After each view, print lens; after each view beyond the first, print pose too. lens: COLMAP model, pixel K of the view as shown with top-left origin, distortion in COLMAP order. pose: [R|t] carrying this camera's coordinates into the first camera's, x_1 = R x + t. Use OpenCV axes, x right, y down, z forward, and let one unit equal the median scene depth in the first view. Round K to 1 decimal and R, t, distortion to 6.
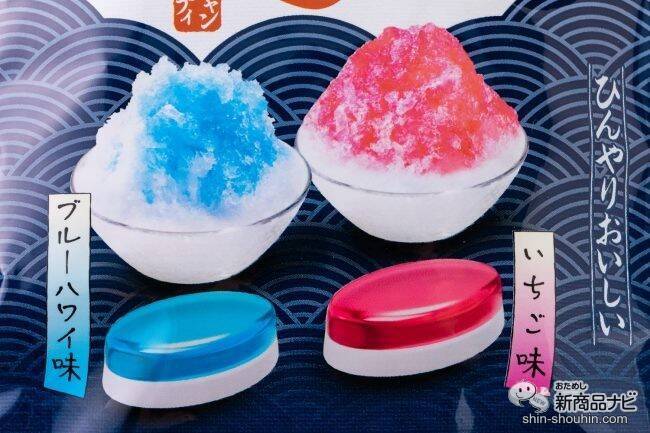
lens RADIAL K [[2376.7, 0, 325.0], [0, 2376.7, 216.5], [0, 0, 1]] dist [0.099242, -0.593810]
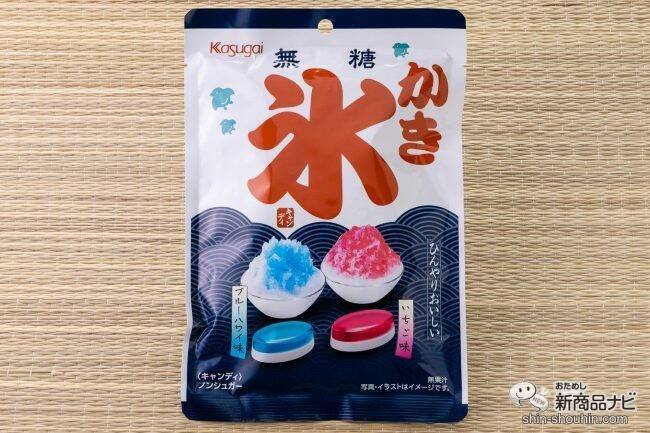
lens RADIAL K [[2376.7, 0, 325.0], [0, 2376.7, 216.5], [0, 0, 1]] dist [0.099242, -0.593810]
pose [[0.999298, -0.000718, -0.037453, 0.097272], [0.000382, 0.999960, -0.008976, -0.065991], [0.037458, 0.008956, 0.999258, -1.784507]]
